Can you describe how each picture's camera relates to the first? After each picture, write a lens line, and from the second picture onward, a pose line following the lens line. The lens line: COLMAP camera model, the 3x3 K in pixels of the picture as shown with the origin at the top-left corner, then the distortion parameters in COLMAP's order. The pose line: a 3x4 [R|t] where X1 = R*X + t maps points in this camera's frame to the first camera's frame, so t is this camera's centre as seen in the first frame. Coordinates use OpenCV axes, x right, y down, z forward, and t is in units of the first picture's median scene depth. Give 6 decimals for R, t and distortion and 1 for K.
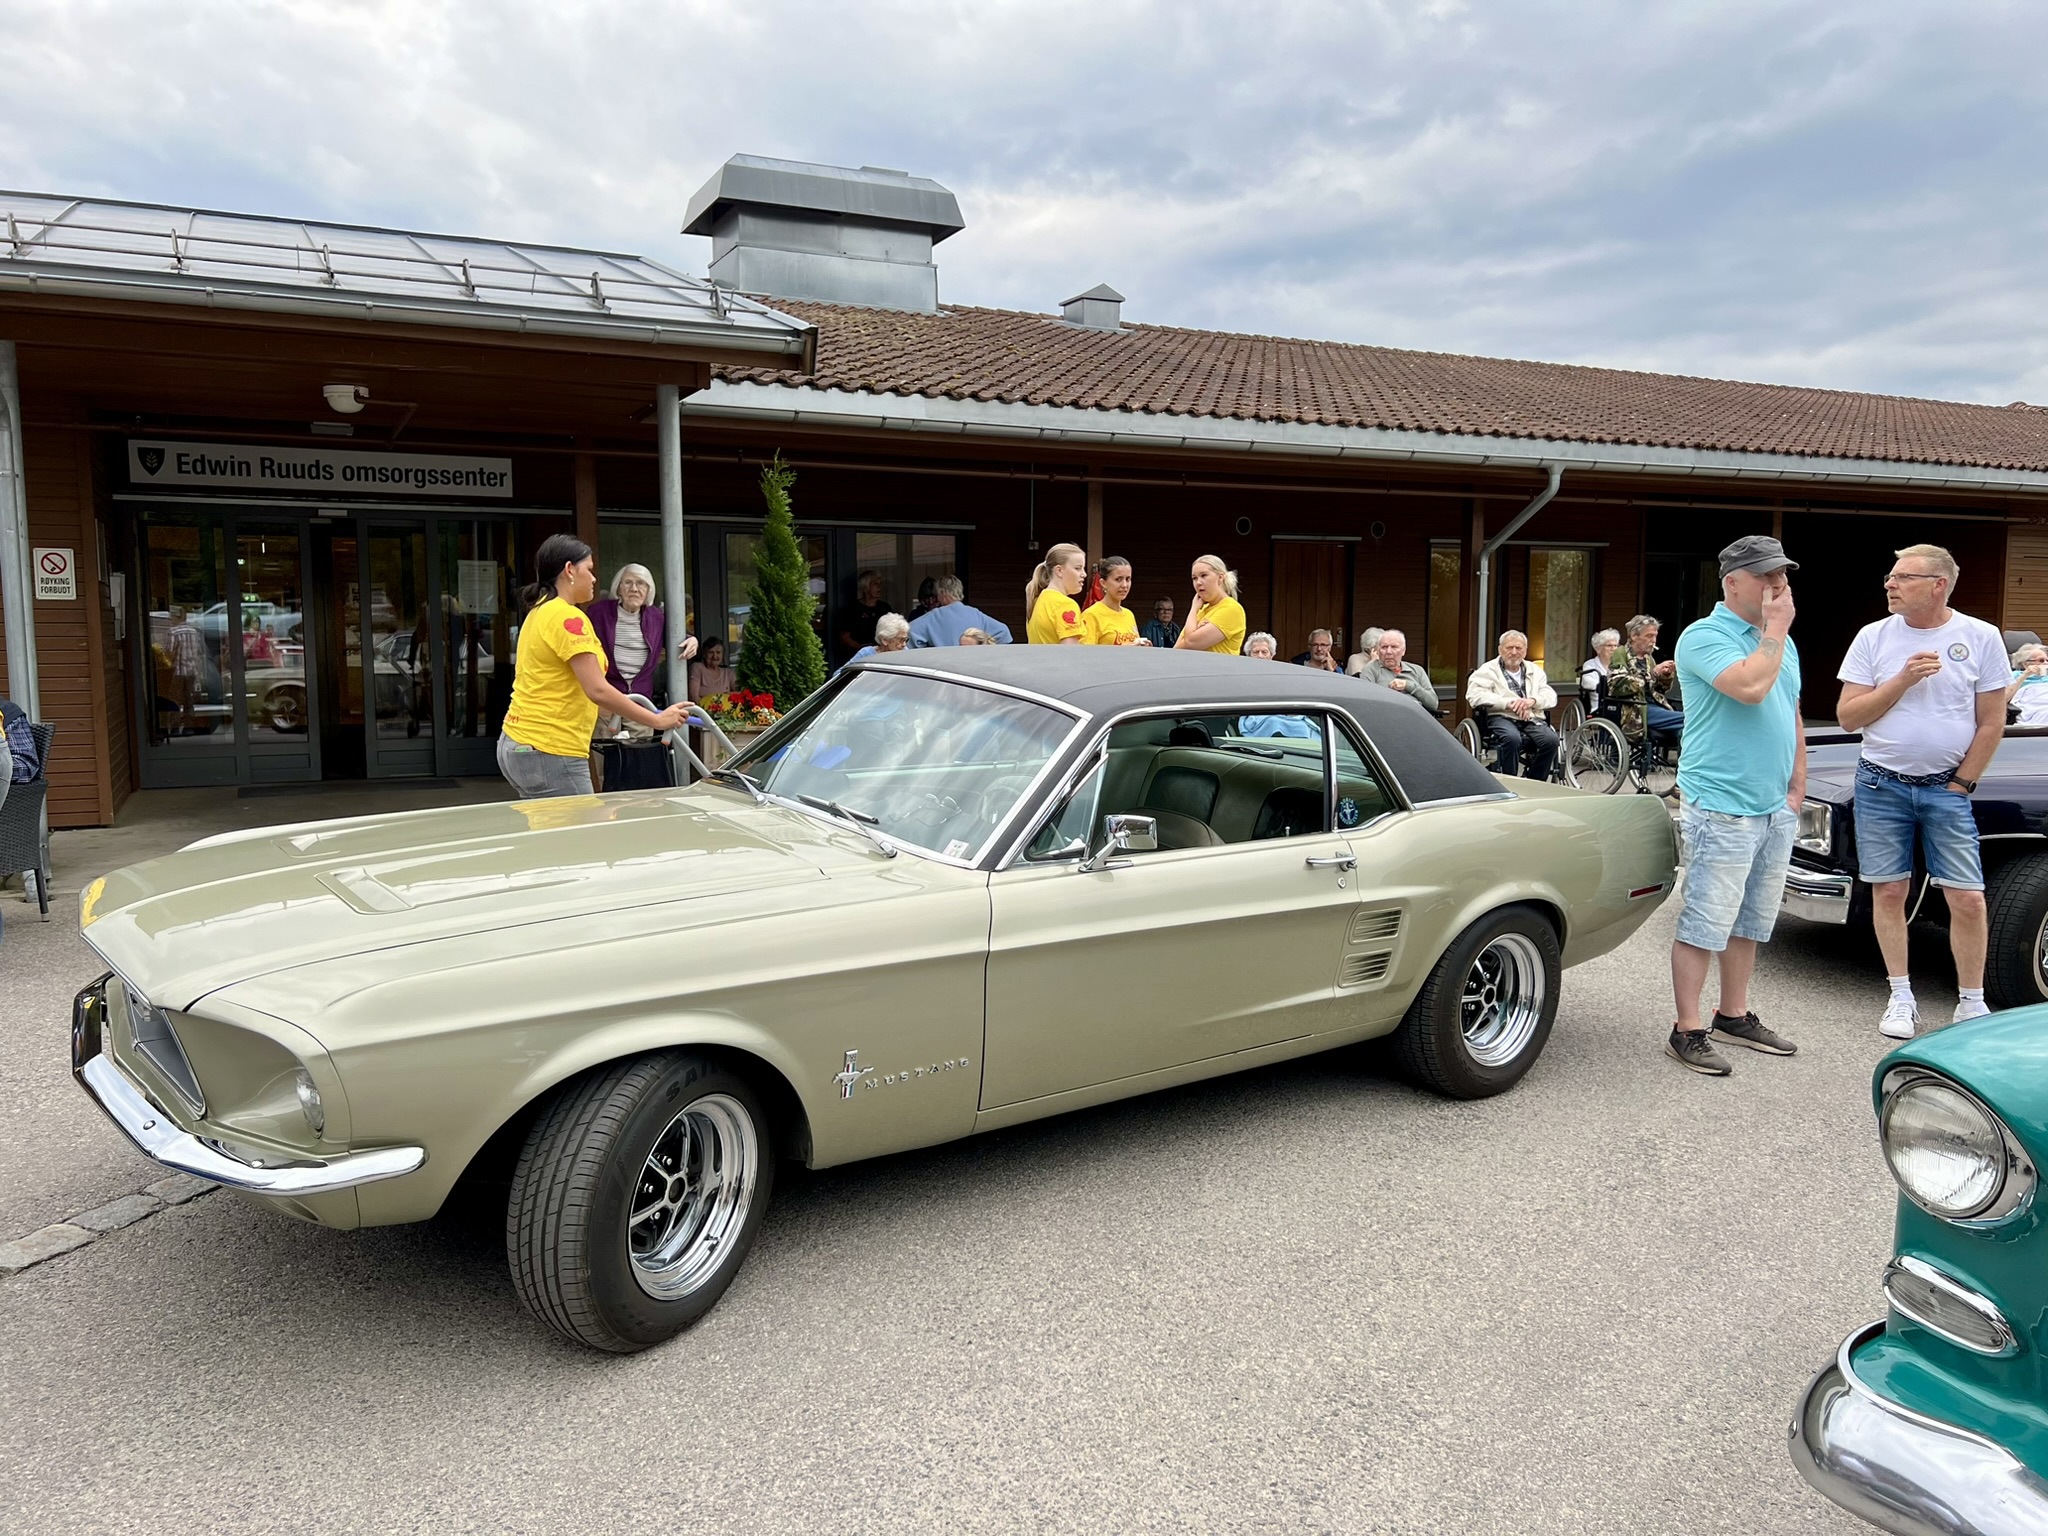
lens RADIAL K [[1516.2, 0, 1031.6], [0, 1516.2, 774.3], [0, 0, 1]] dist [0.085668, -0.112411]
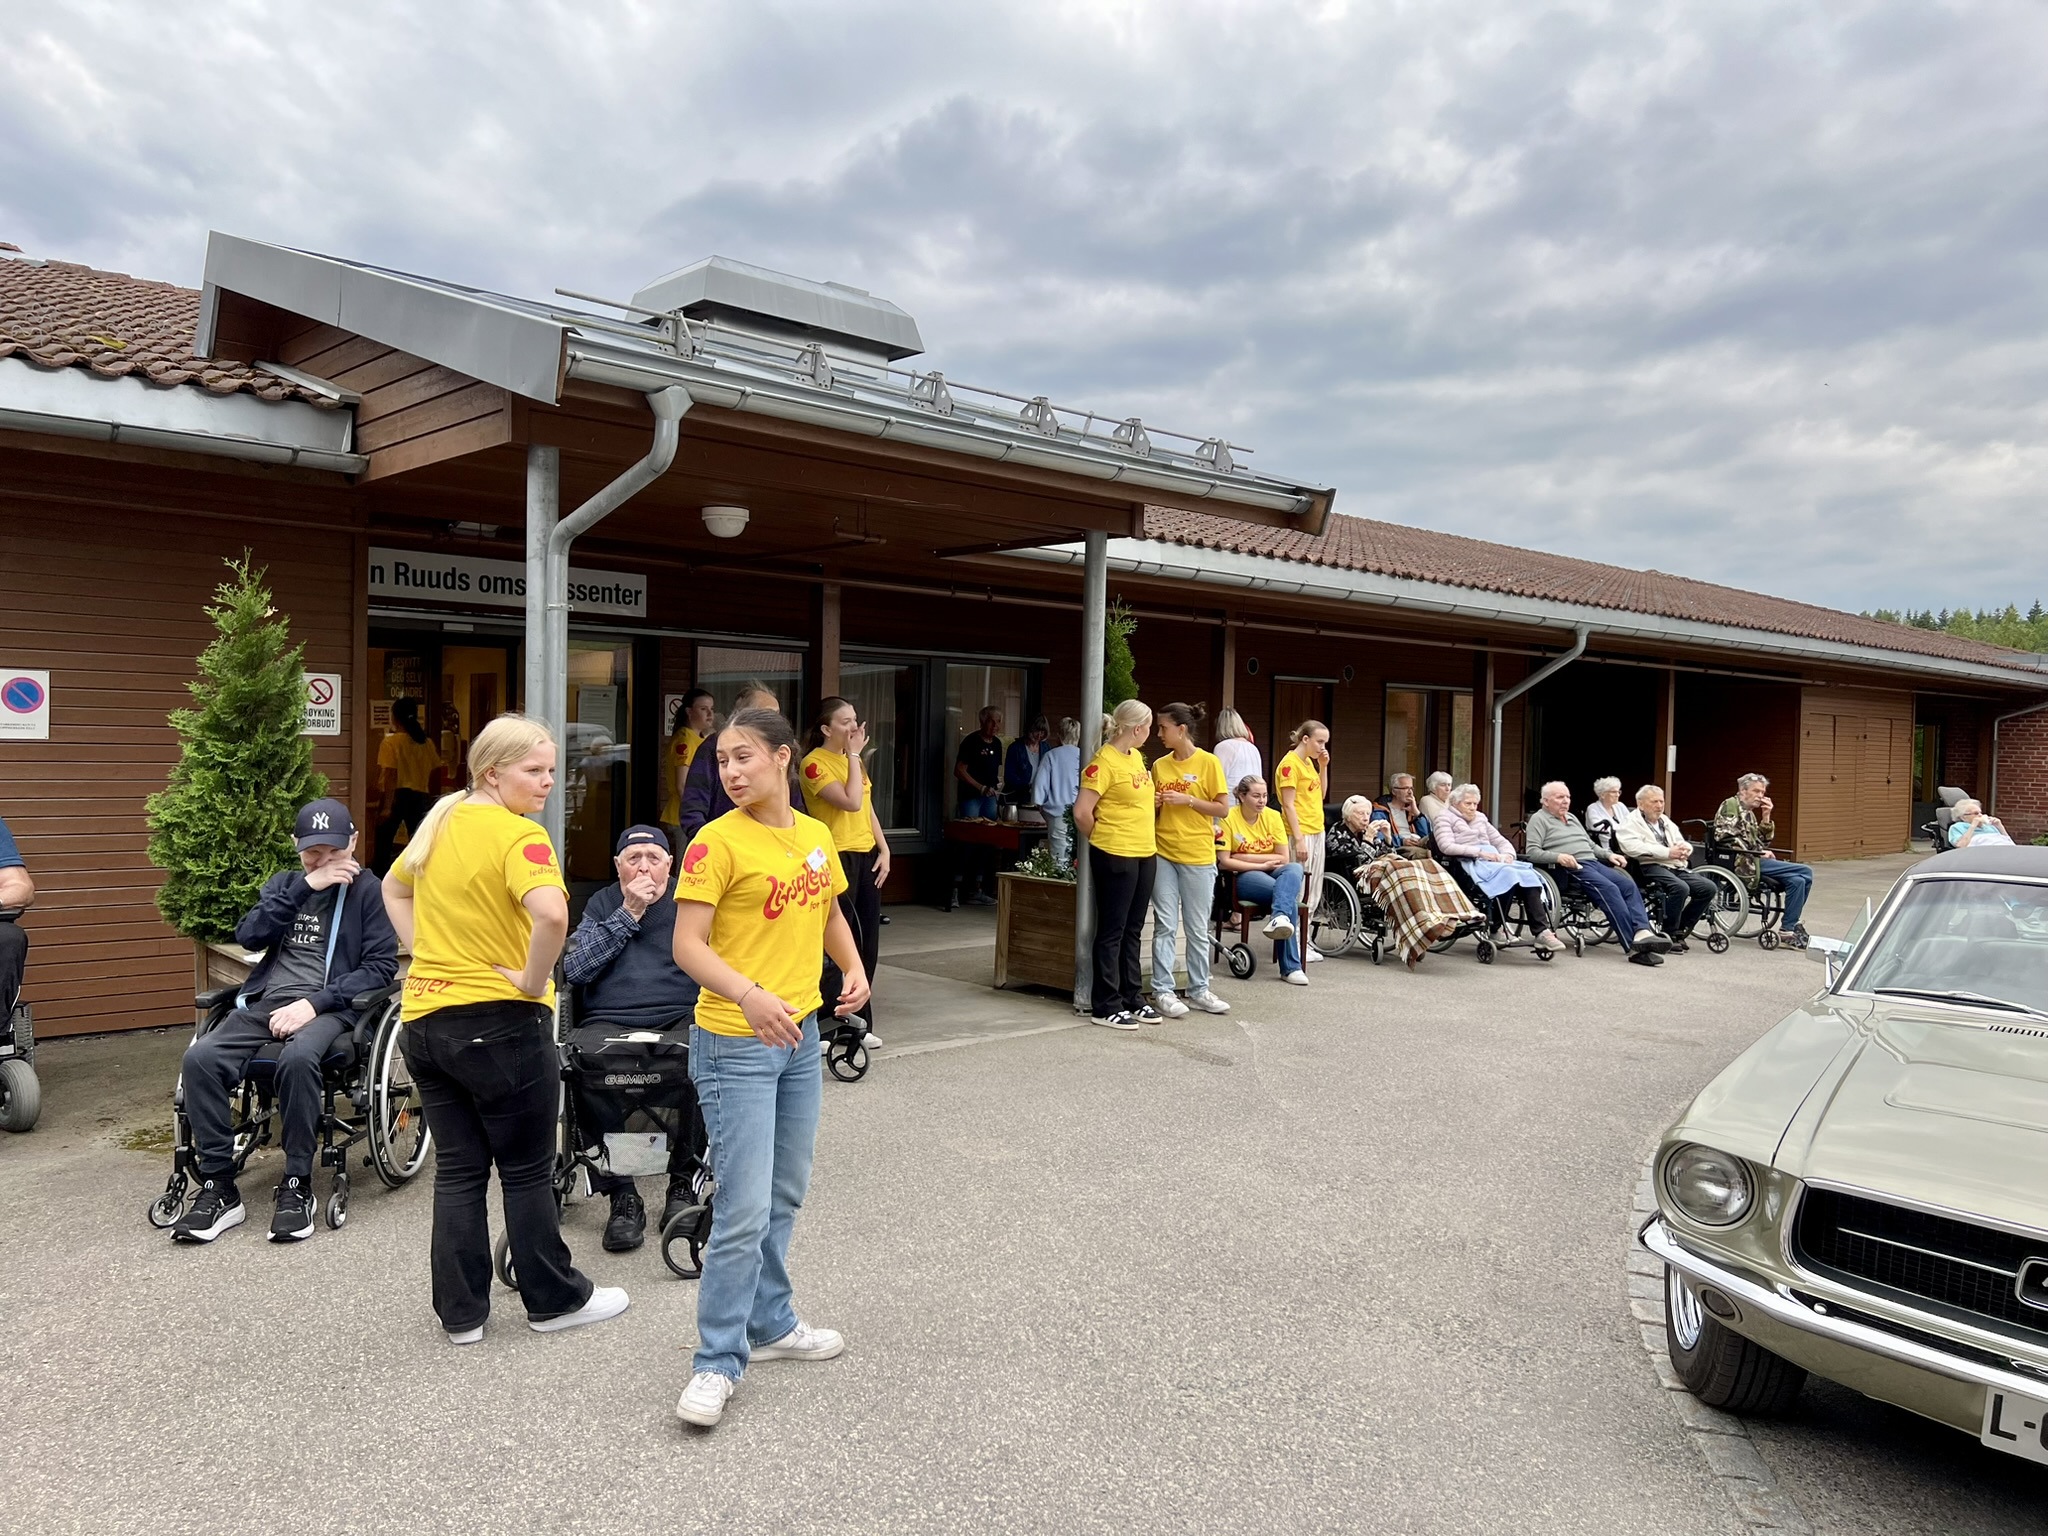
lens RADIAL K [[1516.2, 0, 1031.6], [0, 1516.2, 774.3], [0, 0, 1]] dist [0.085668, -0.112411]
pose [[0.958077, 0.016569, 0.286030, -0.390086], [0.002742, 0.997750, -0.066982, -0.028258], [-0.286496, 0.064958, 0.955877, 0.083630]]
